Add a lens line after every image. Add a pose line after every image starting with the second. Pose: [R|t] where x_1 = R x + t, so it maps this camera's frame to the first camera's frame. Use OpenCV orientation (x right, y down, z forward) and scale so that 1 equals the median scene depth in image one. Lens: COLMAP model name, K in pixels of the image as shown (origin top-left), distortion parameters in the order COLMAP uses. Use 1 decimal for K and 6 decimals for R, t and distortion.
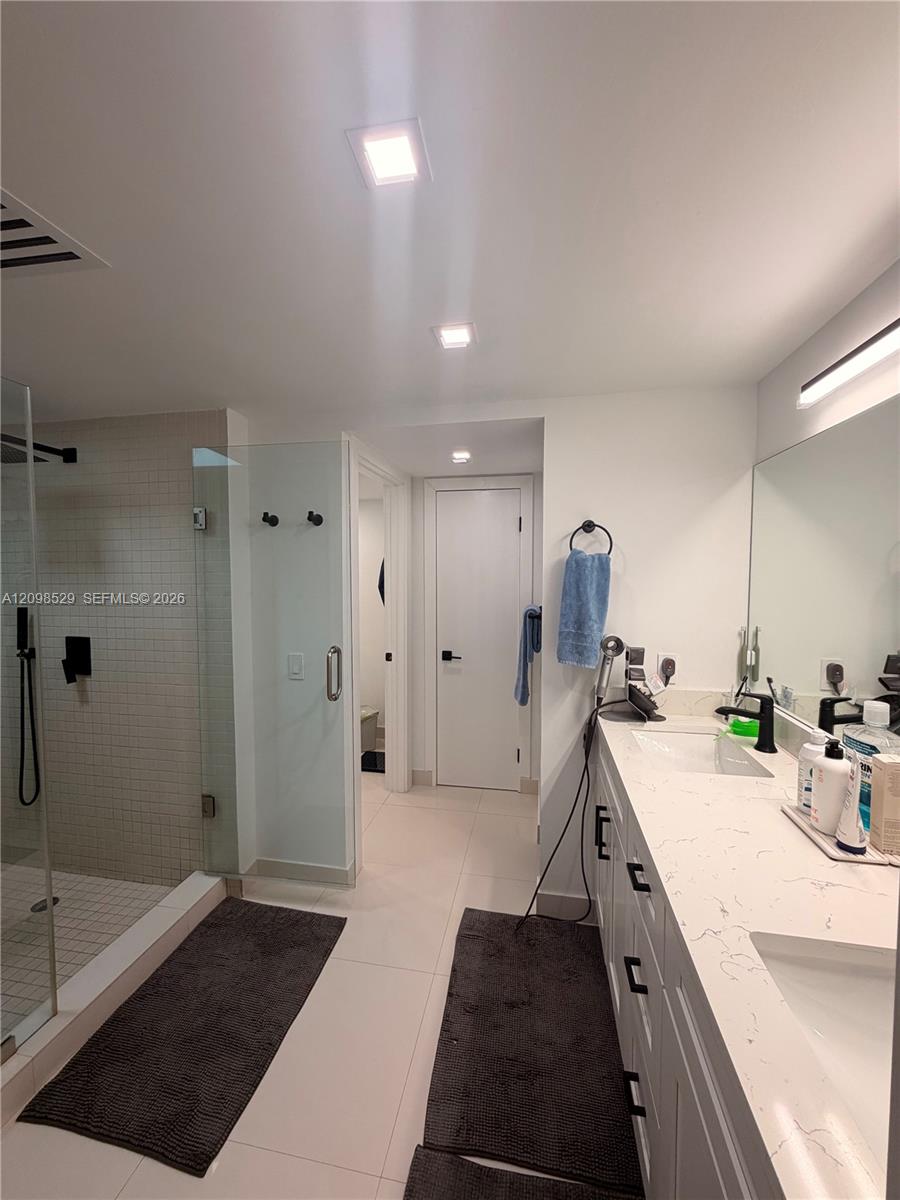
lens RADIAL K [[479.9, 0, 448.7], [0, 479.9, 596.6], [0, 0, 1]] dist [-0.001089, 0.000346]
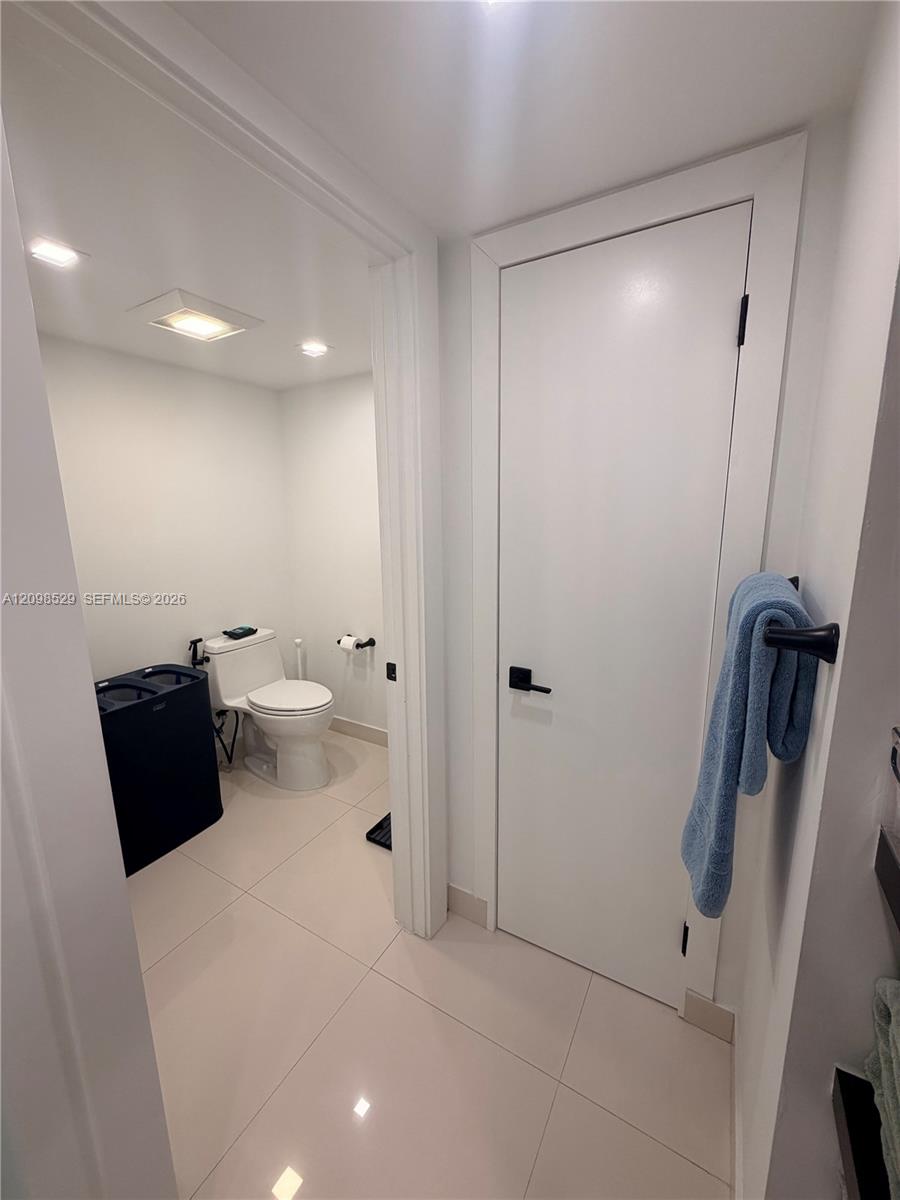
lens RADIAL K [[479.9, 0, 448.7], [0, 479.9, 596.6], [0, 0, 1]] dist [-0.001089, 0.000346]
pose [[0.939347, 0.052632, -0.338906, 0.079318], [-0.001046, 0.988590, 0.150630, -0.015367], [0.342967, -0.141140, 0.928684, 0.591869]]
